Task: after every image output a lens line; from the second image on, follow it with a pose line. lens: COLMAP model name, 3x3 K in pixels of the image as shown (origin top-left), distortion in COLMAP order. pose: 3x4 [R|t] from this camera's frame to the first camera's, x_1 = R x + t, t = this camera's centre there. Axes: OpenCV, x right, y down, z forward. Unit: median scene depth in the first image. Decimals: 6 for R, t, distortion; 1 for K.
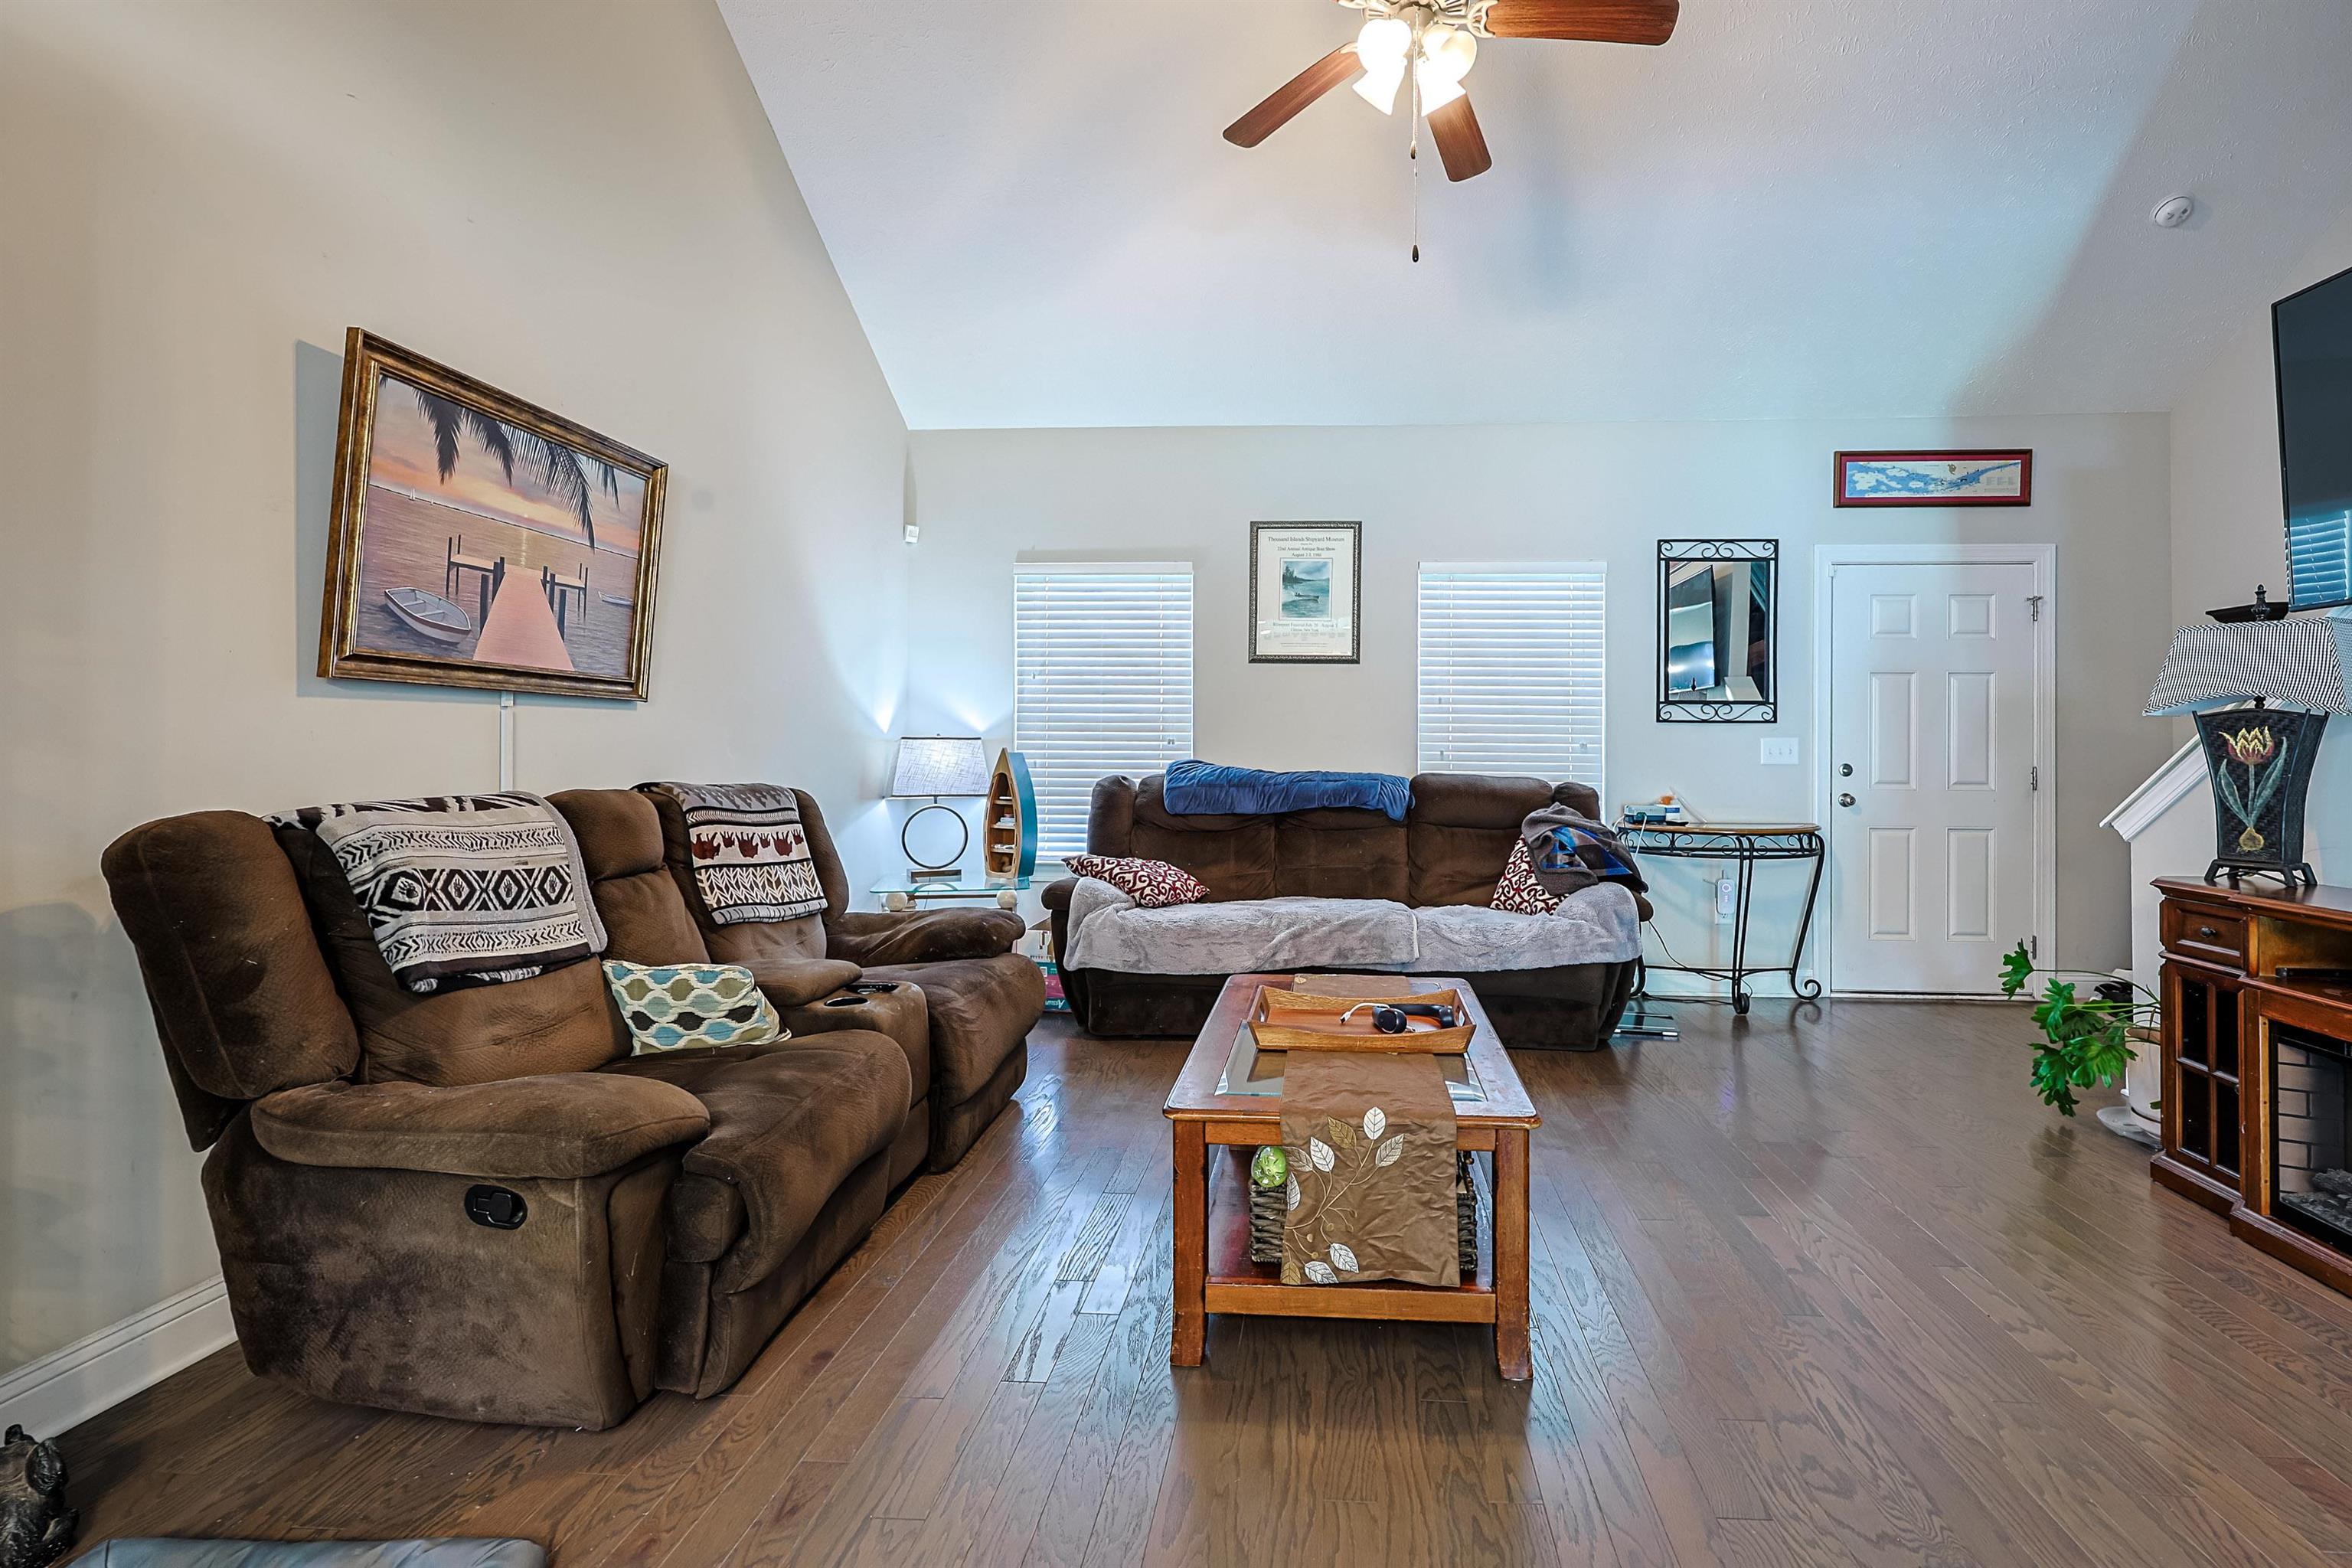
lens RADIAL K [[1004.0, 0, 1277.0], [0, 1004.0, 741.6], [0, 0, 1]] dist [0.000094, -0.000079]
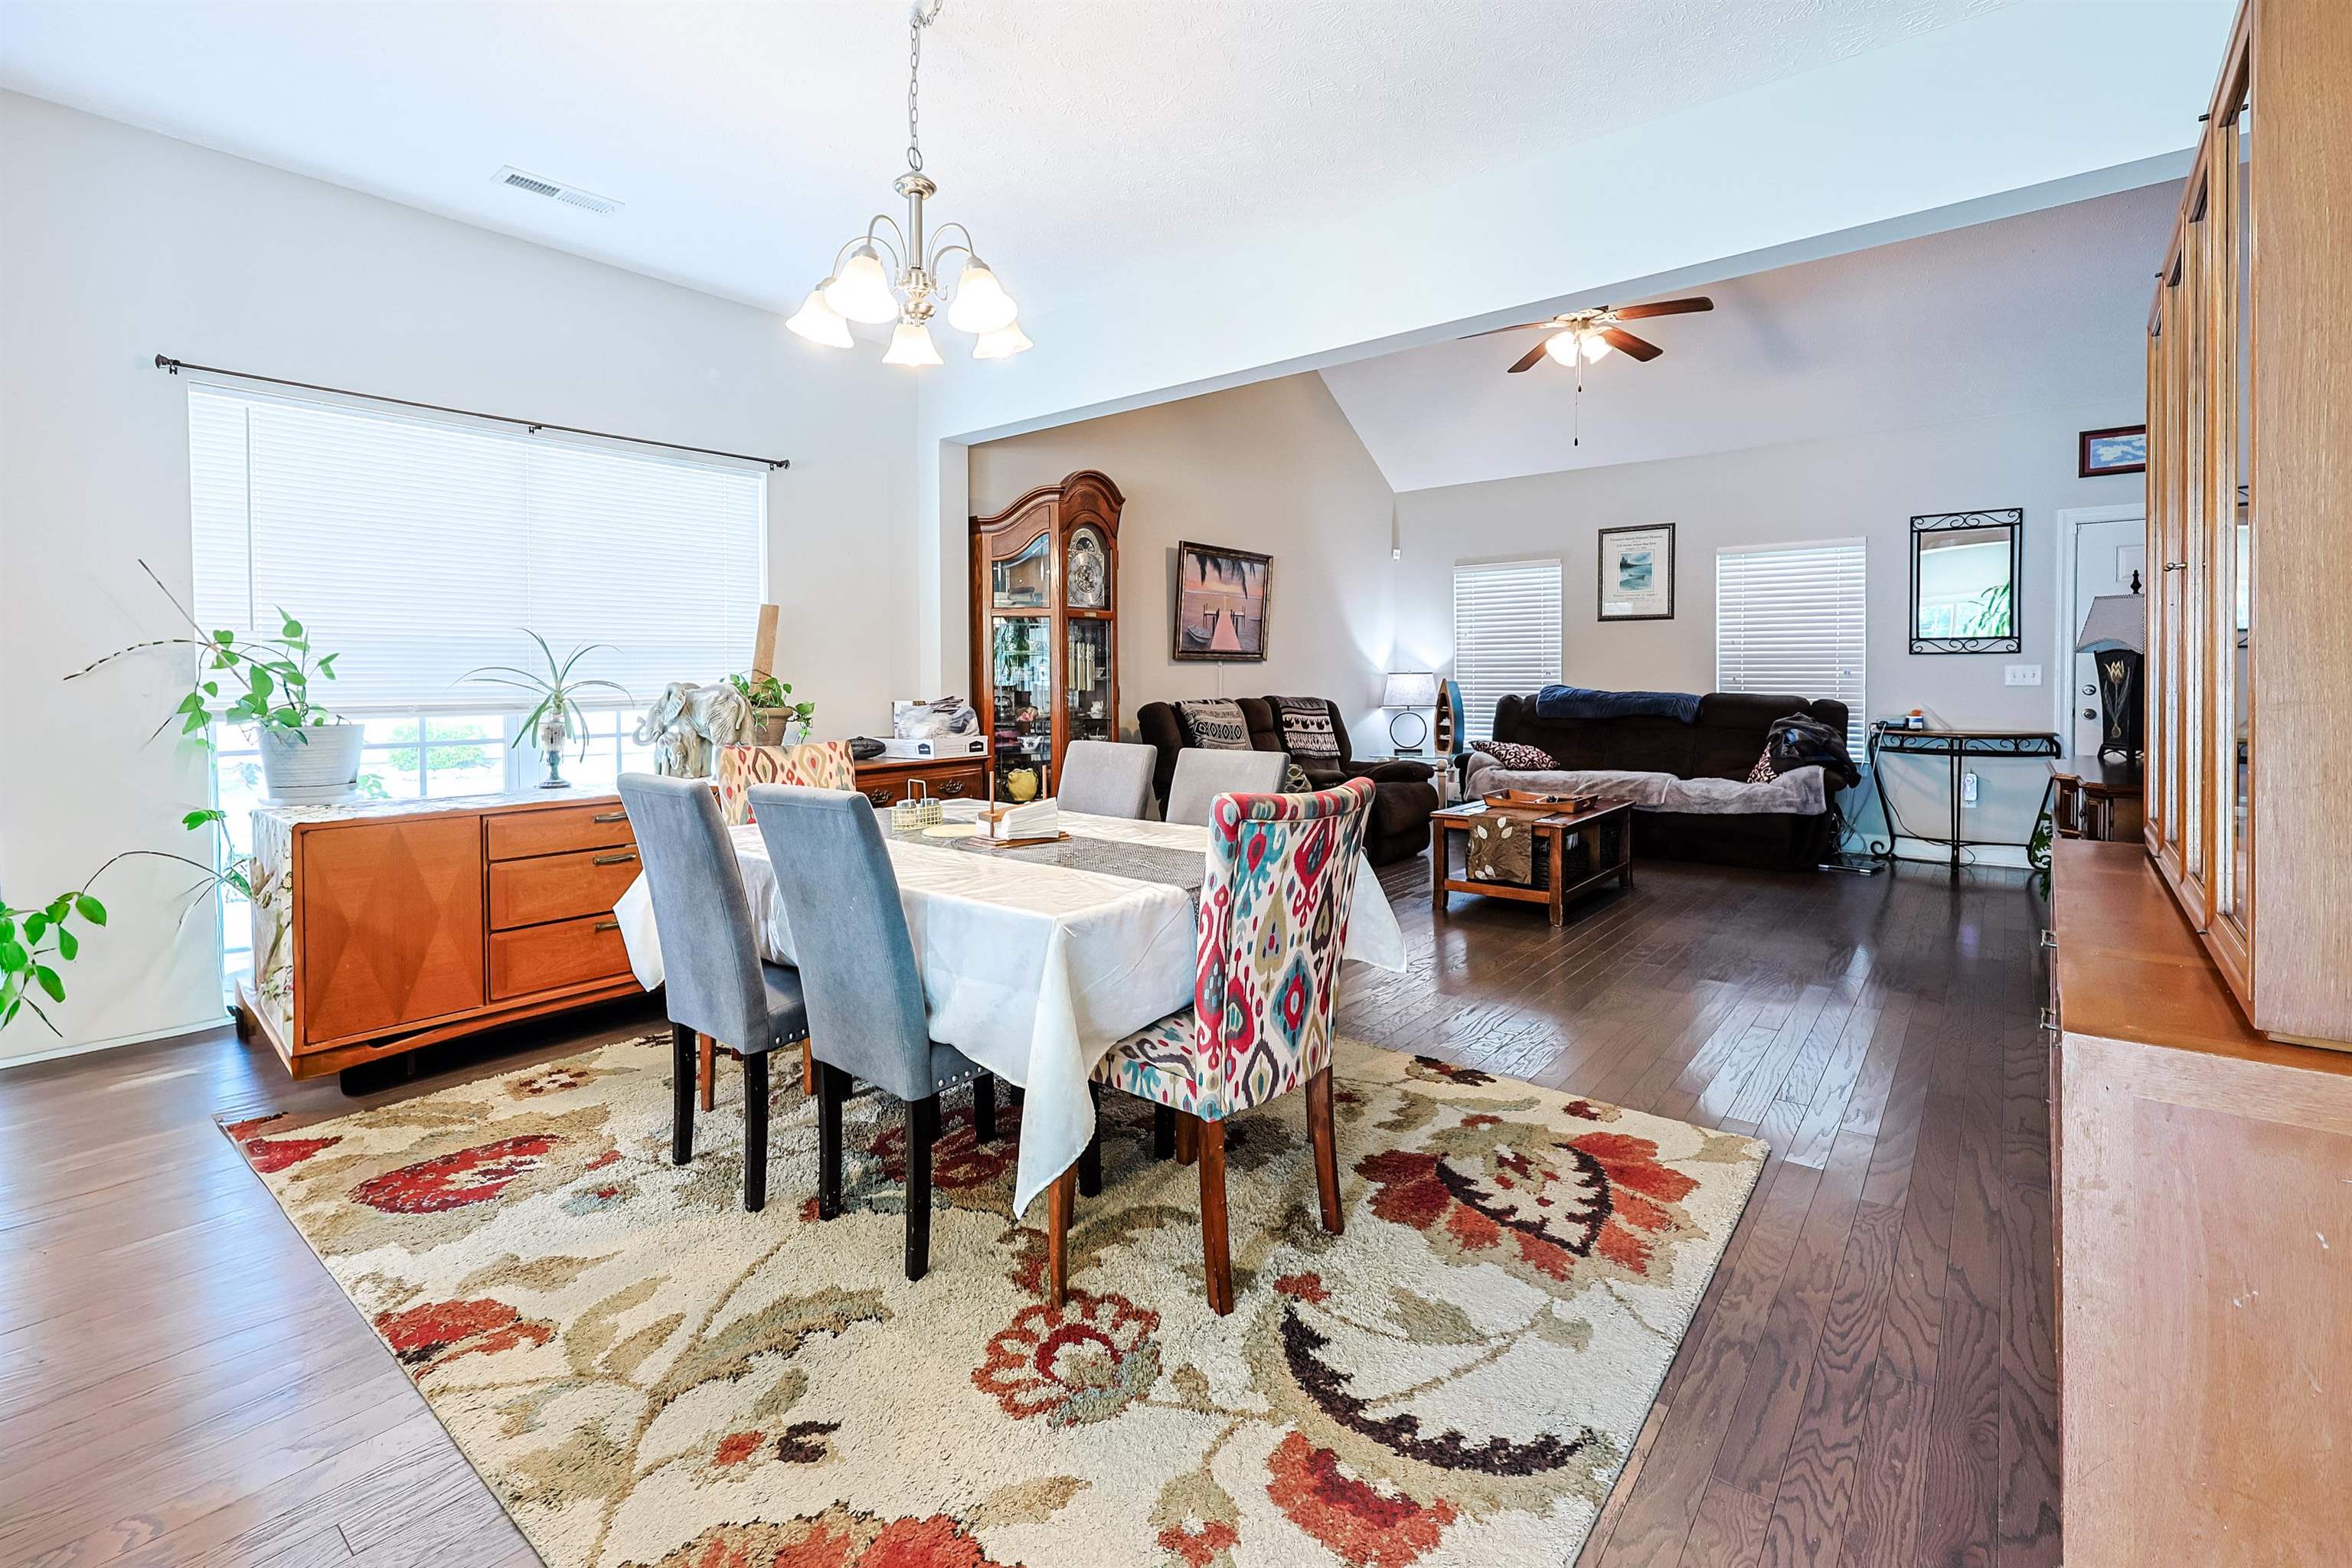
lens RADIAL K [[1019.6, 0, 1189.1], [0, 1019.6, 728.5], [0, 0, 1]] dist [0.001538, -0.000211]
pose [[0.803807, 0.019554, -0.594569, 0.438009], [0.015878, 0.998398, 0.054301, -0.010337], [0.594679, -0.053088, 0.802209, -0.695174]]
